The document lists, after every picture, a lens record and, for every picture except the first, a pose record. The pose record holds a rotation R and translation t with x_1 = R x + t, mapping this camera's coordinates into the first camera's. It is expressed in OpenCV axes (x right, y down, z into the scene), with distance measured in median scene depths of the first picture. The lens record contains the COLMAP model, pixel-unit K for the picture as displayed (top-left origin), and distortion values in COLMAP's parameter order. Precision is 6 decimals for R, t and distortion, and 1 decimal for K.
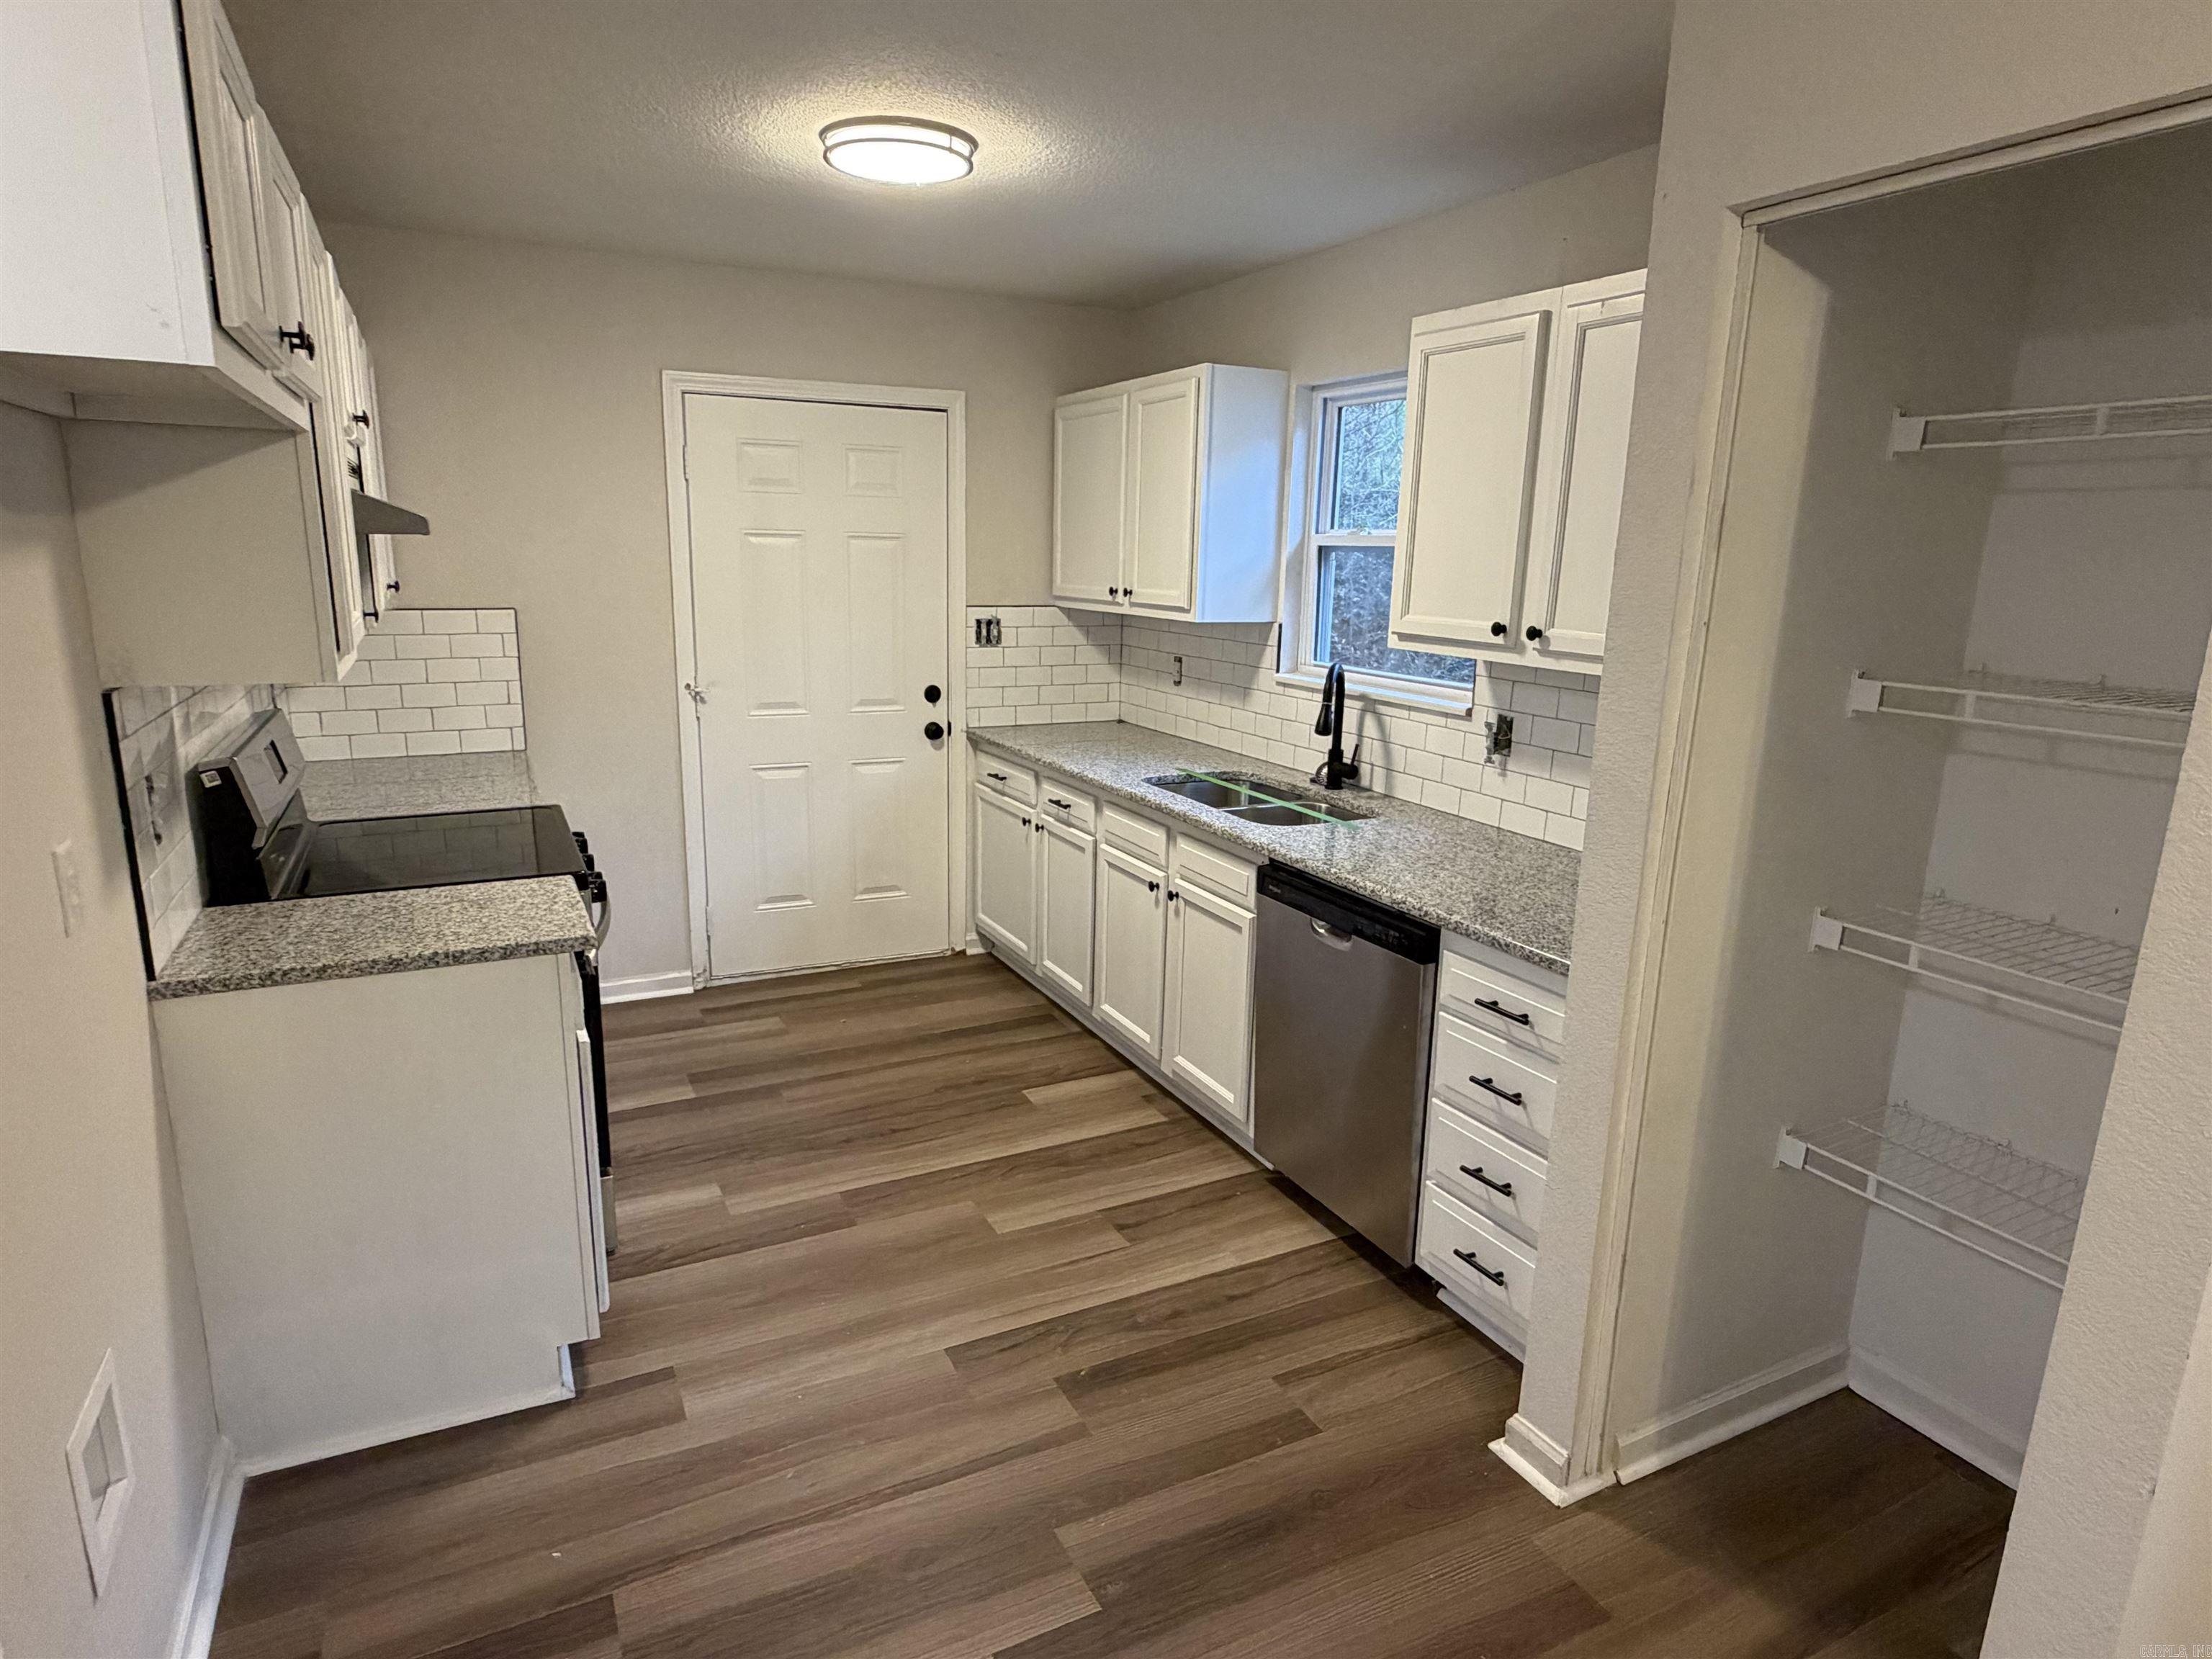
lens RADIAL K [[1252.6, 0, 1098.4], [0, 1252.6, 845.7], [0, 0, 1]] dist [-0.001642, 0.001520]
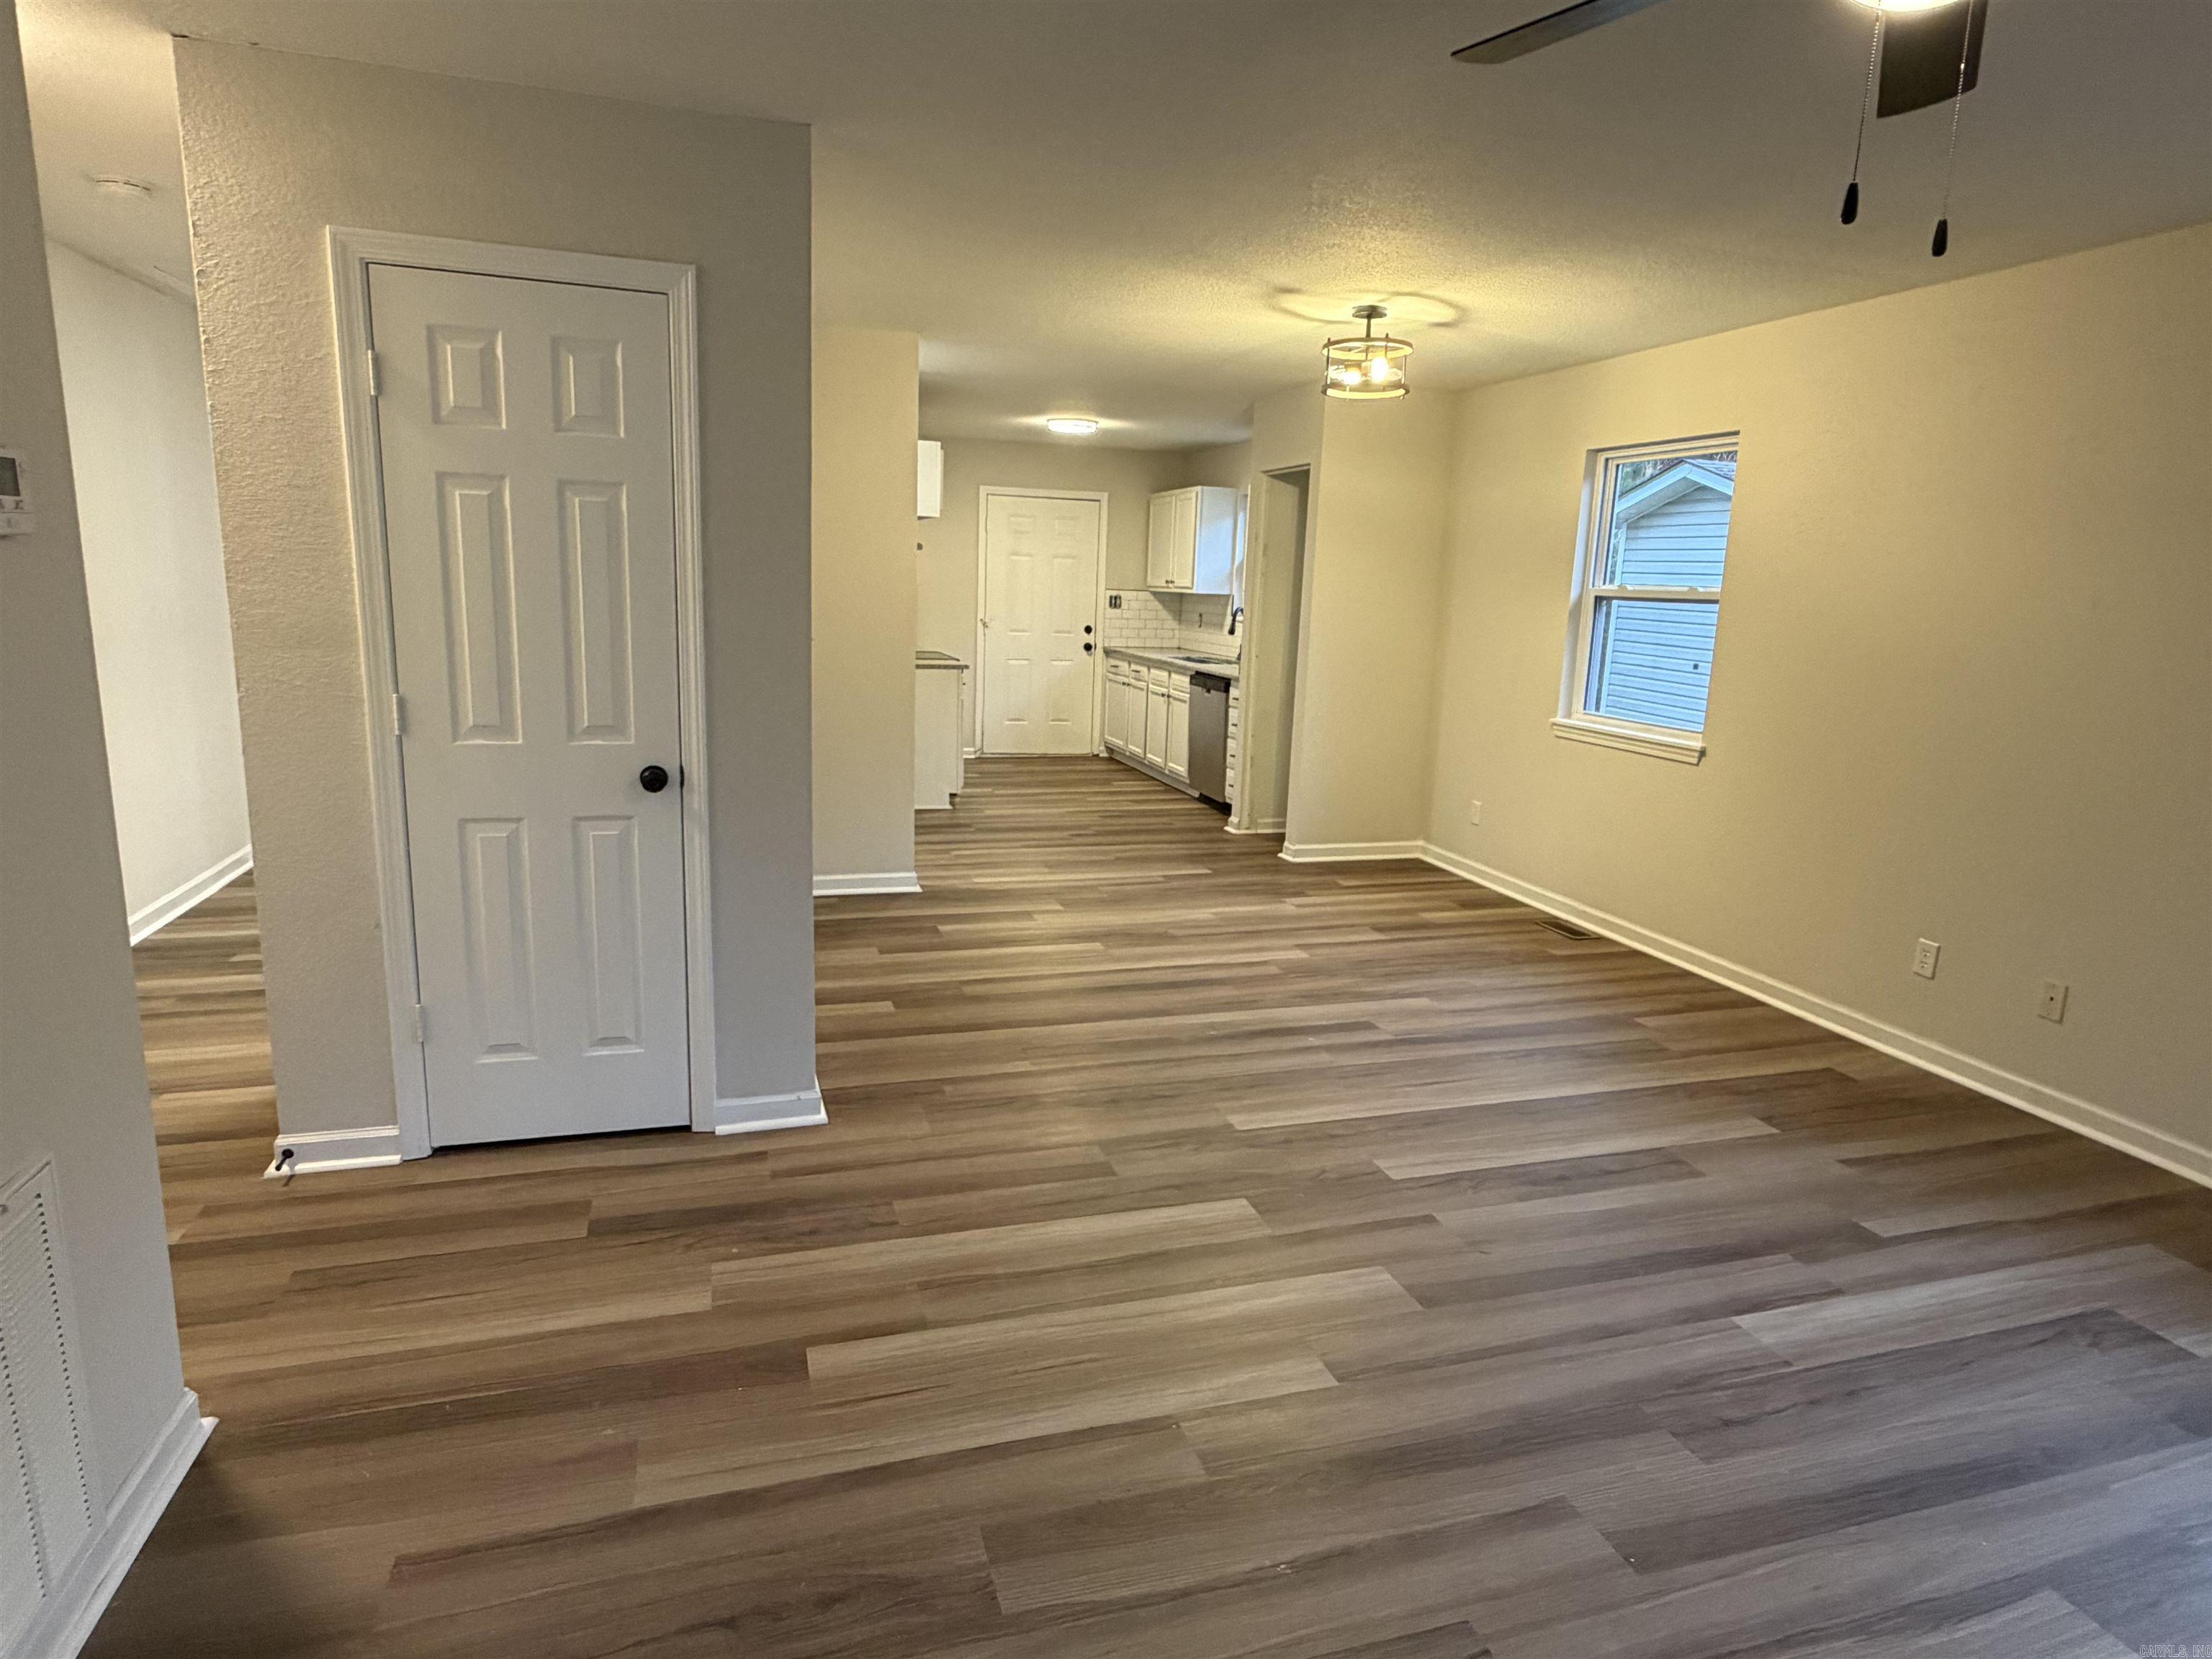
lens RADIAL K [[1252.6, 0, 1110.6], [0, 1252.6, 833.1], [0, 0, 1]] dist [-0.001642, 0.001520]
pose [[0.986197, 0.046025, -0.159050, 0.324328], [-0.052635, 0.997906, -0.037602, 0.376668], [0.156987, 0.045455, 0.986554, -1.354936]]
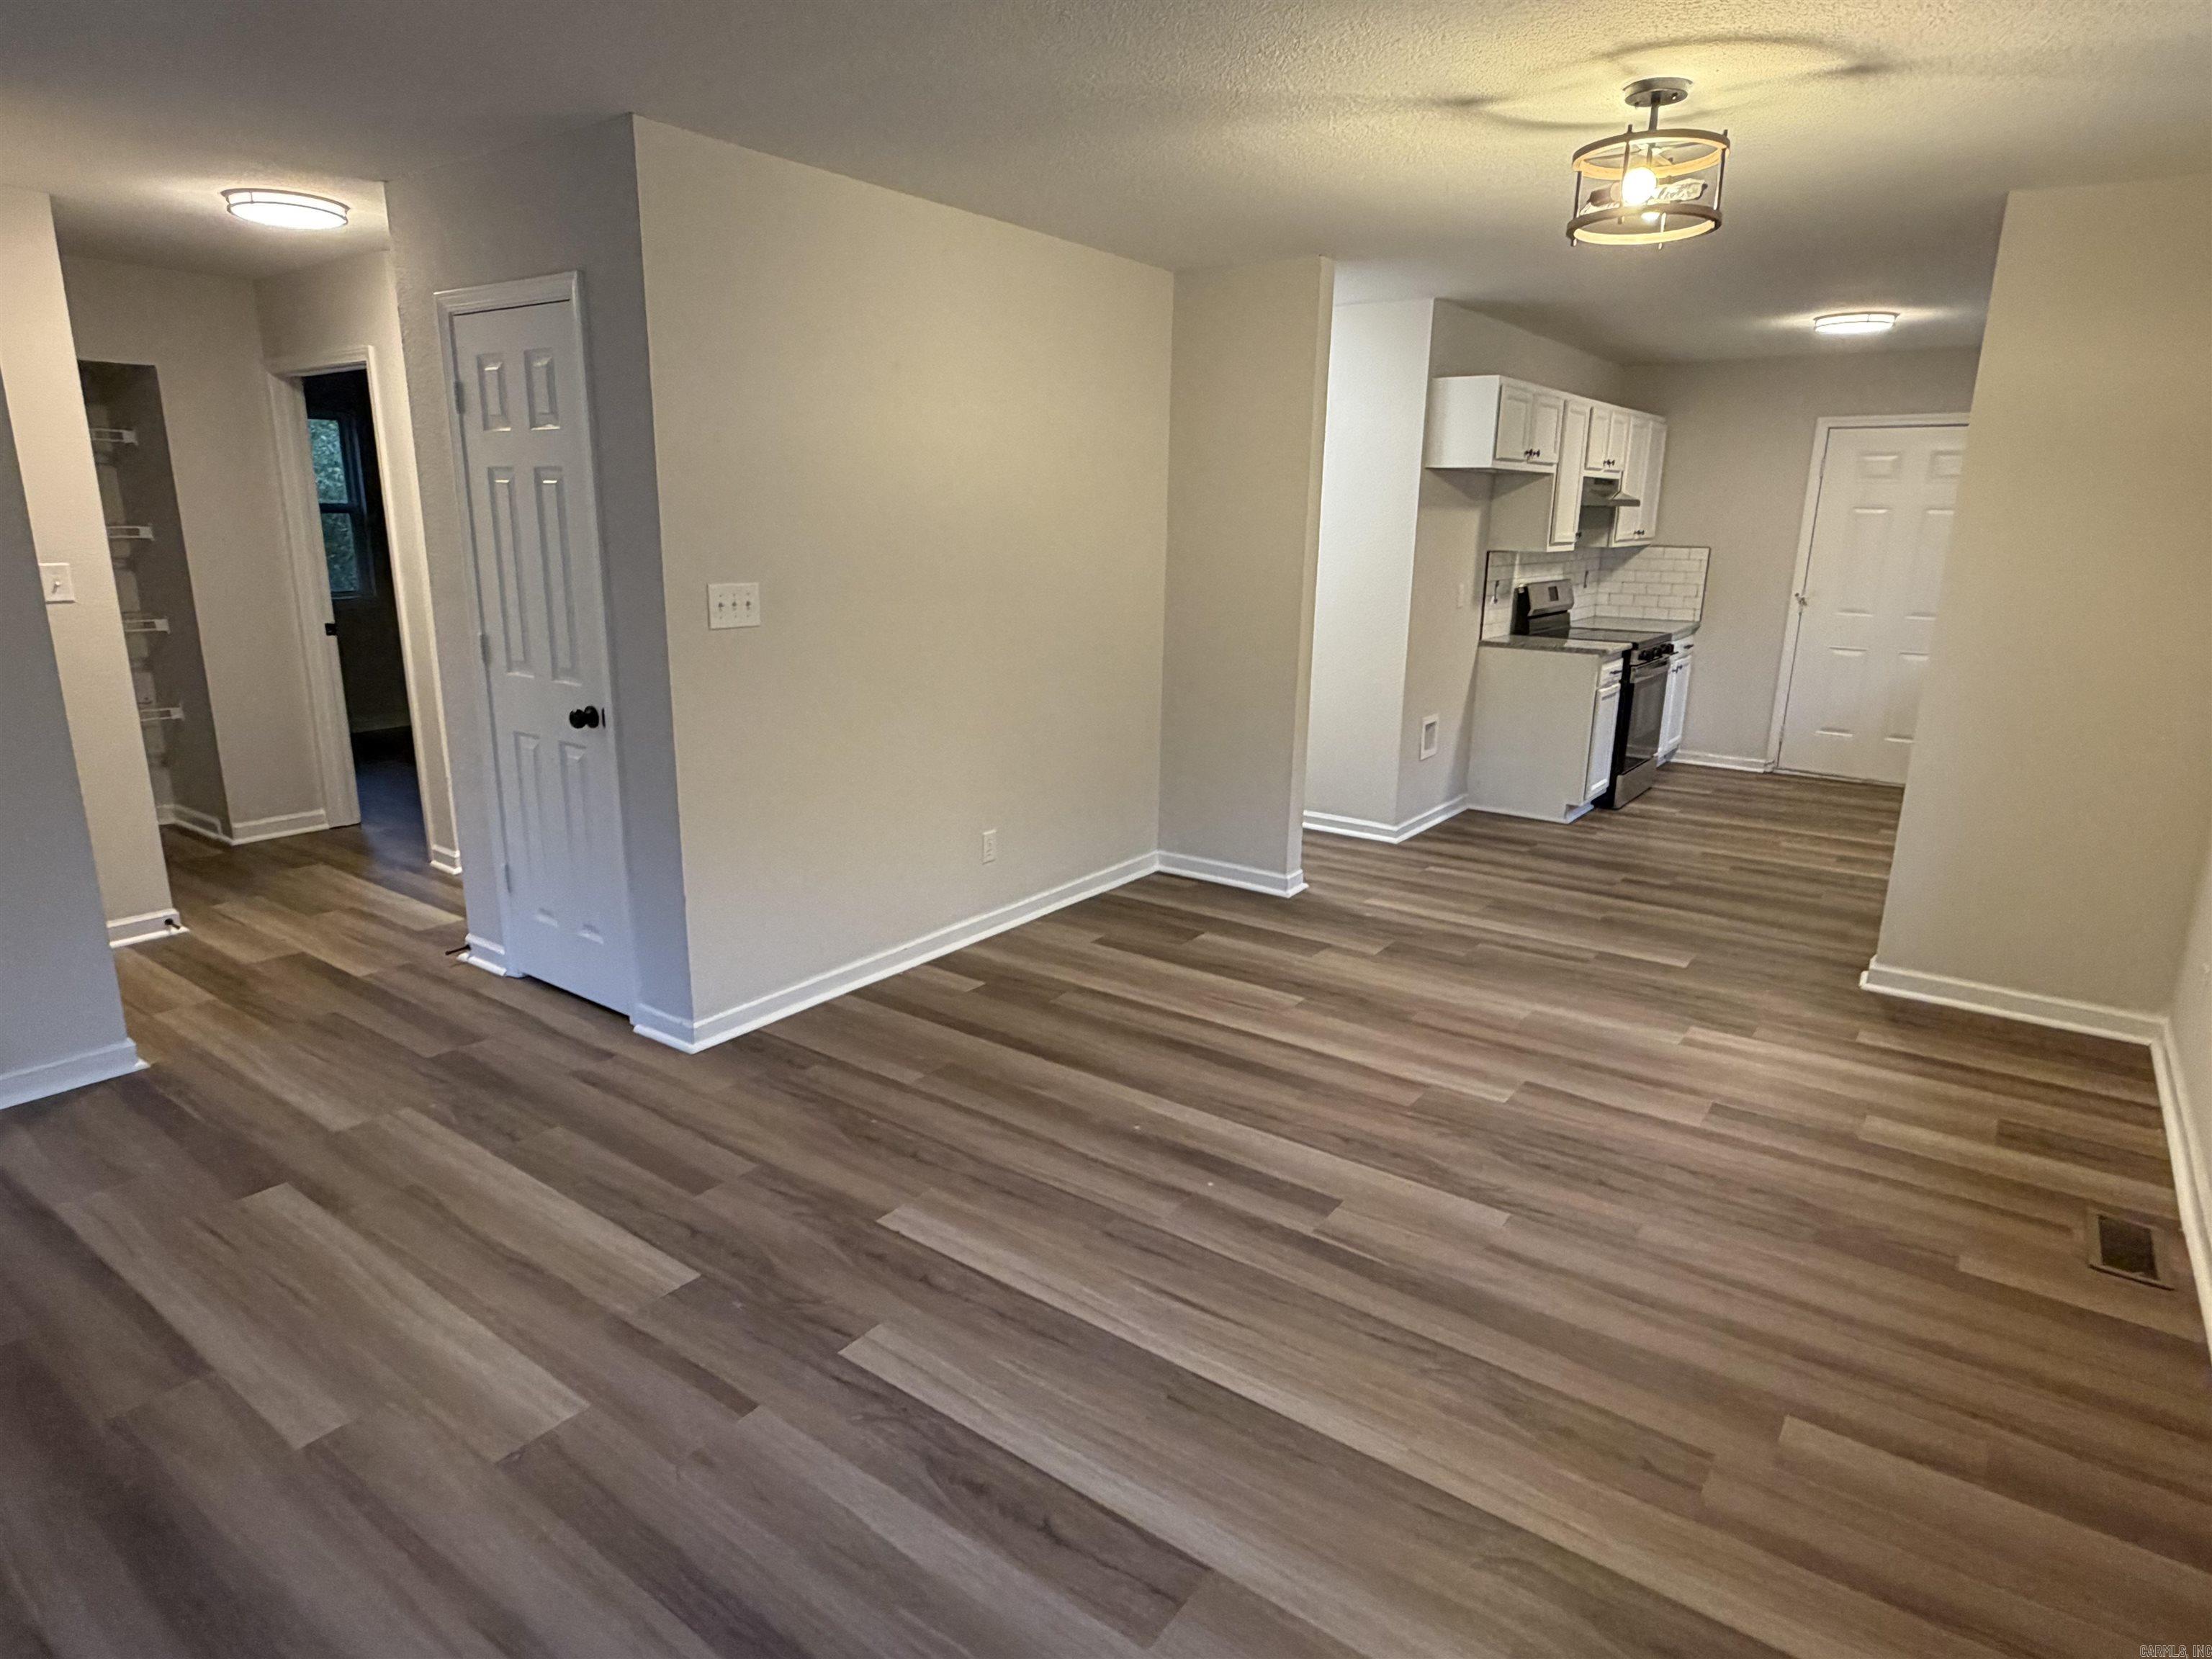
lens RADIAL K [[1252.6, 0, 1101.9], [0, 1252.6, 828.8], [0, 0, 1]] dist [-0.001642, 0.001520]
pose [[0.452707, 0.204379, -0.867920, 0.920946], [-0.212897, 0.970000, 0.117370, 0.215865], [0.865870, 0.131643, 0.482637, -0.728791]]
